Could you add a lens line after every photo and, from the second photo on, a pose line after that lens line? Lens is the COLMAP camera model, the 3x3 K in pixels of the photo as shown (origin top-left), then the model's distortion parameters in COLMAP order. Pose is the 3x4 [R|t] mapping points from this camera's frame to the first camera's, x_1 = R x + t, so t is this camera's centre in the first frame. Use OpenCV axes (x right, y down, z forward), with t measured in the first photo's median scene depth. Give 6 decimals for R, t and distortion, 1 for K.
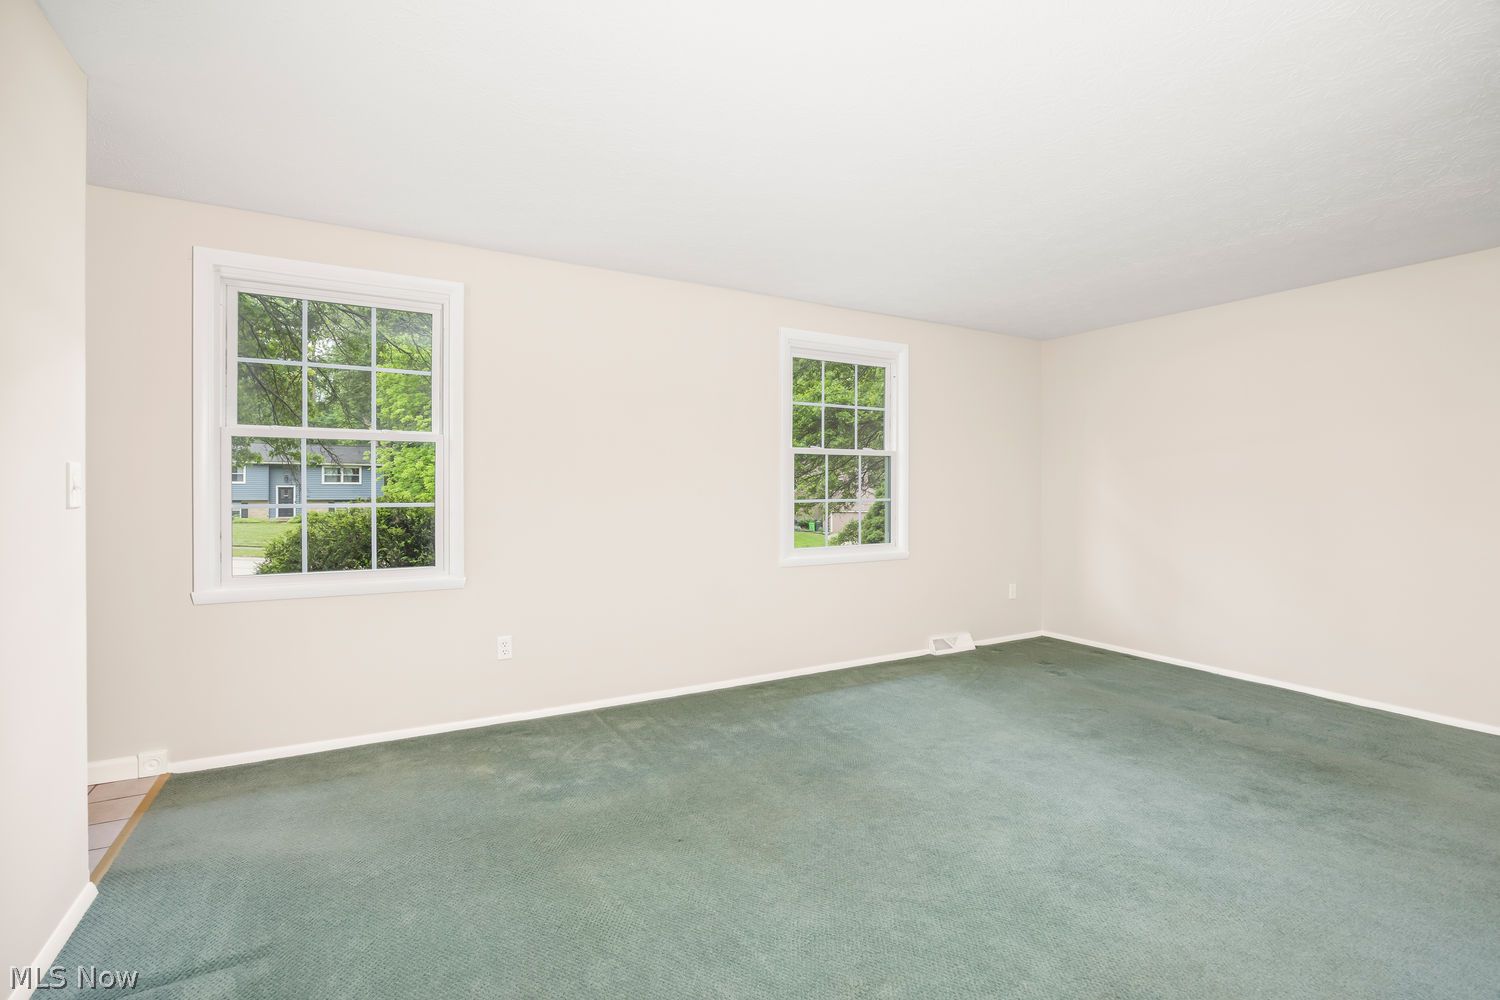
lens RADIAL K [[664.2, 0, 746.2], [0, 664.2, 490.0], [0, 0, 1]] dist [-0.002087, -0.000091]
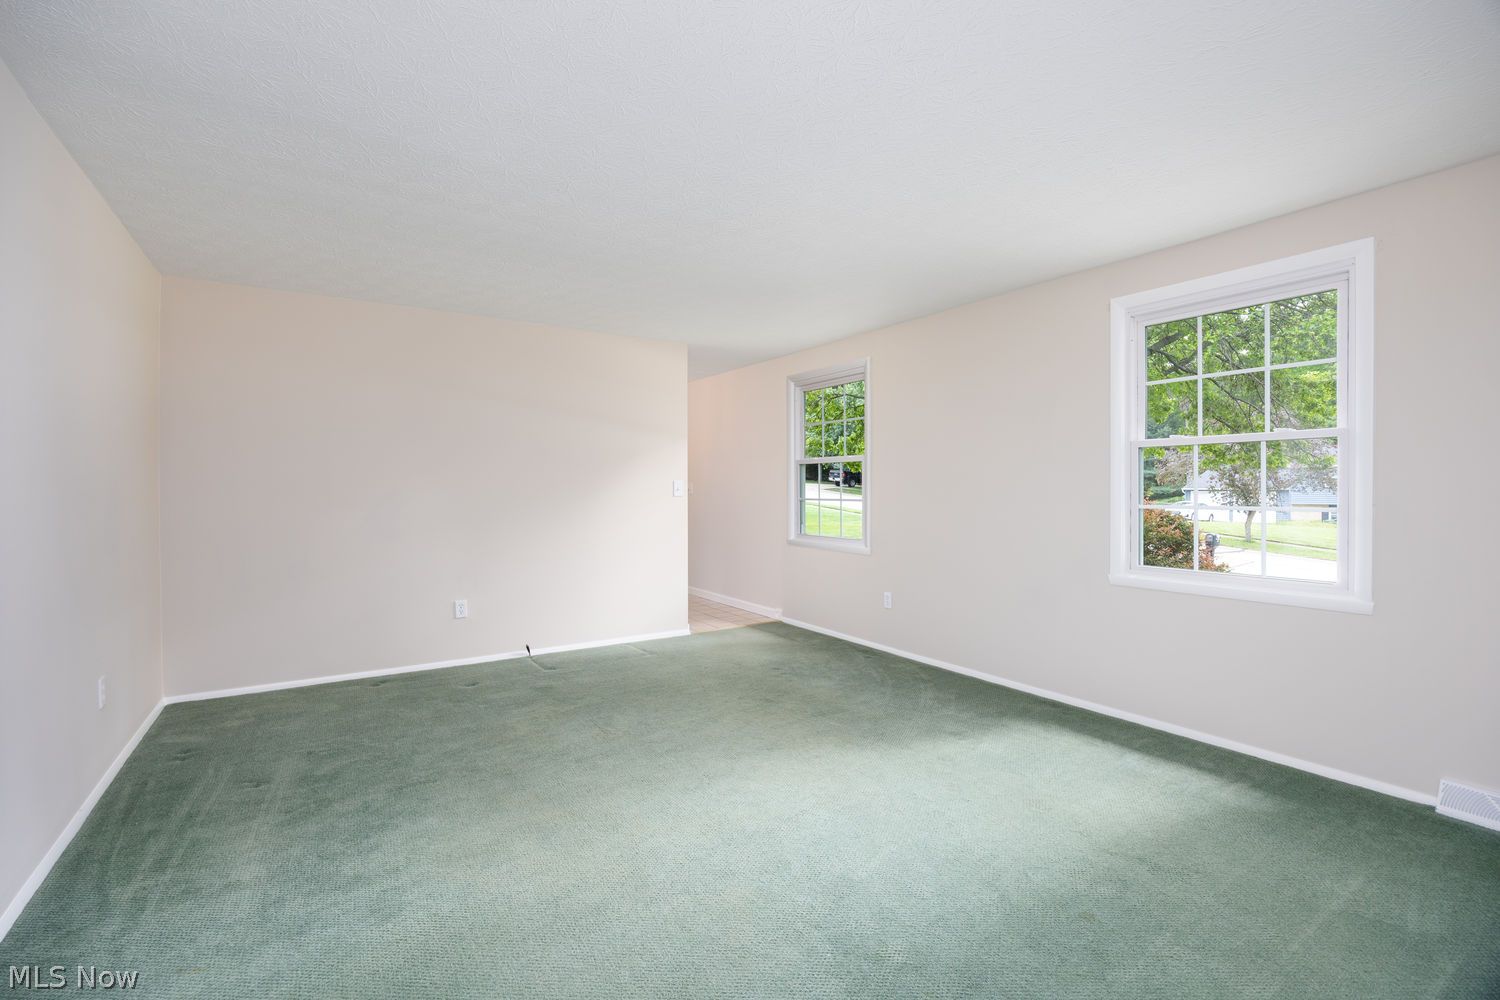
lens RADIAL K [[664.2, 0, 746.2], [0, 664.2, 490.0], [0, 0, 1]] dist [-0.002087, -0.000091]
pose [[0.071449, -0.000081, -0.997444, 0.887517], [-0.006067, 0.999981, -0.000515, -0.000578], [0.997426, 0.006088, 0.071447, 0.493267]]
